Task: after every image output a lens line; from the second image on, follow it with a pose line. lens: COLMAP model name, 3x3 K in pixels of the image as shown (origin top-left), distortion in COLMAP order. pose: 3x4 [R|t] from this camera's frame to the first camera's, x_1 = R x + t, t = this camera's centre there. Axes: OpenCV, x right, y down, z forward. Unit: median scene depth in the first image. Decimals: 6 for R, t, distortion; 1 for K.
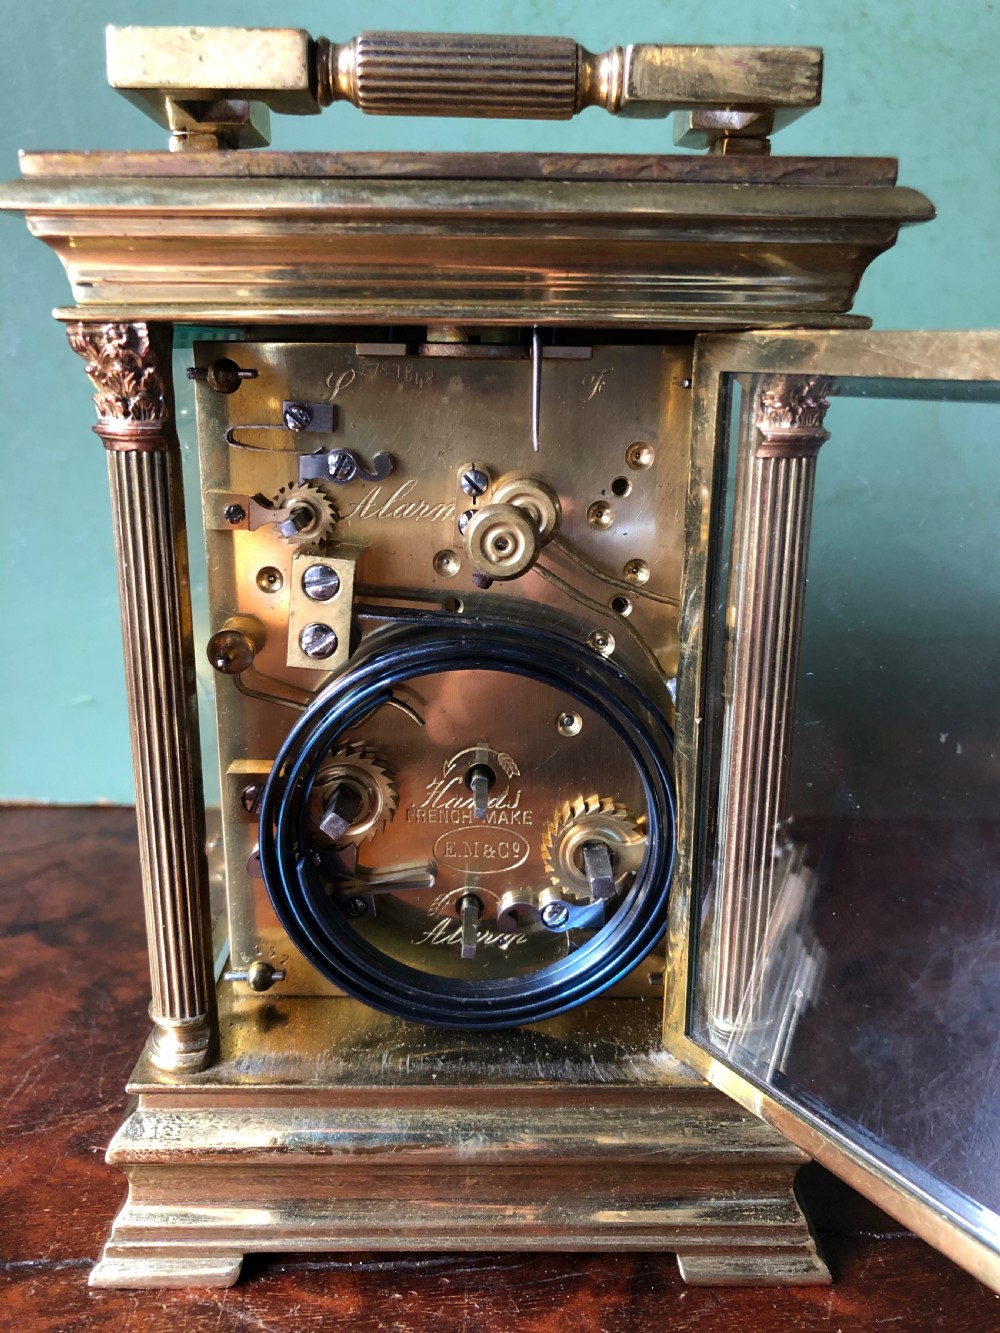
lens RADIAL K [[1169.9, 0, 508.6], [0, 1169.9, 668.9], [0, 0, 1]] dist [0.018851, 0.004593]
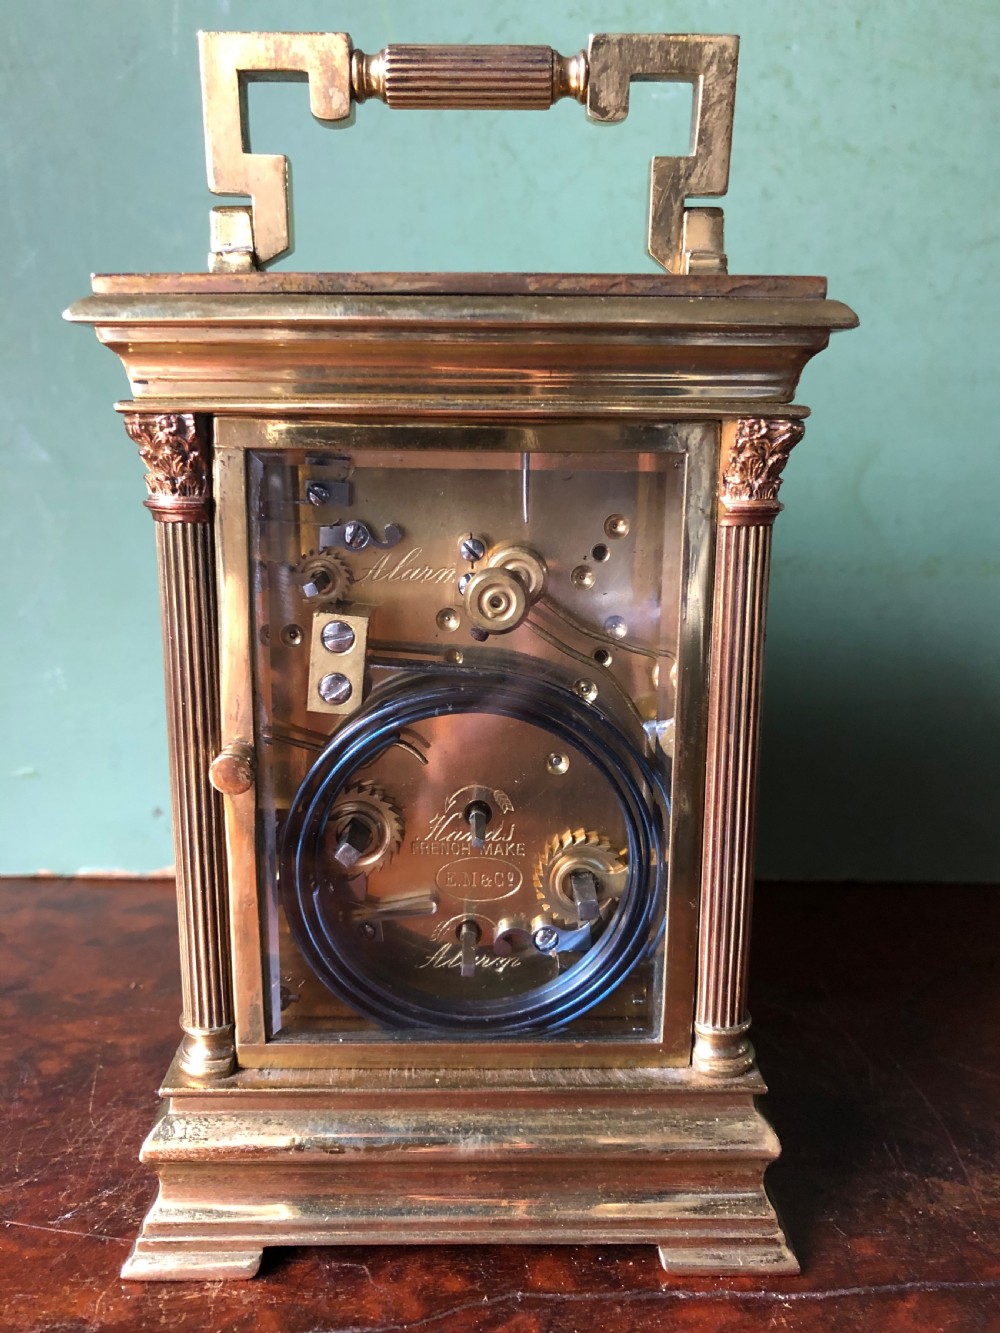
lens RADIAL K [[1169.9, 0, 508.6], [0, 1169.9, 668.9], [0, 0, 1]] dist [0.018851, 0.004593]
pose [[0.999988, -0.003881, 0.003044, 0.002256], [0.004070, 0.997900, -0.064647, 0.031226], [-0.002787, 0.064659, 0.997904, -0.131371]]
